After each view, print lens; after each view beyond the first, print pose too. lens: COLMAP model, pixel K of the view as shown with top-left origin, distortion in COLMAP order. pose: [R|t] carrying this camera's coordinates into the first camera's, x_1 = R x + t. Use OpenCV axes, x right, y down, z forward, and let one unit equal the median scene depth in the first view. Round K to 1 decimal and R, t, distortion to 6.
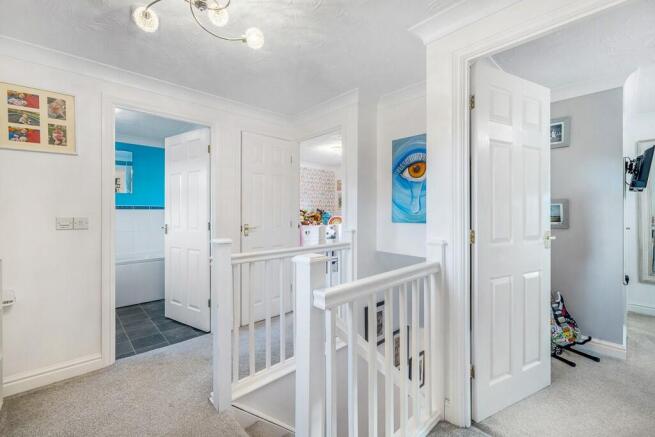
lens RADIAL K [[279.4, 0, 328.1], [0, 279.4, 215.6], [0, 0, 1]] dist [0.000621, 0.000005]
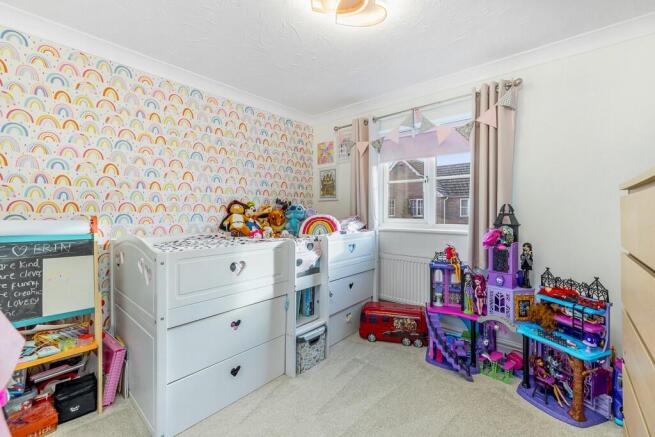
lens RADIAL K [[279.4, 0, 326.0], [0, 279.4, 215.4], [0, 0, 1]] dist [0.000621, 0.000005]
pose [[0.995229, -0.001647, 0.097550, -0.002836], [0.001309, 0.999993, 0.003525, 0.001083], [-0.097555, -0.003381, 0.995224, 0.566304]]
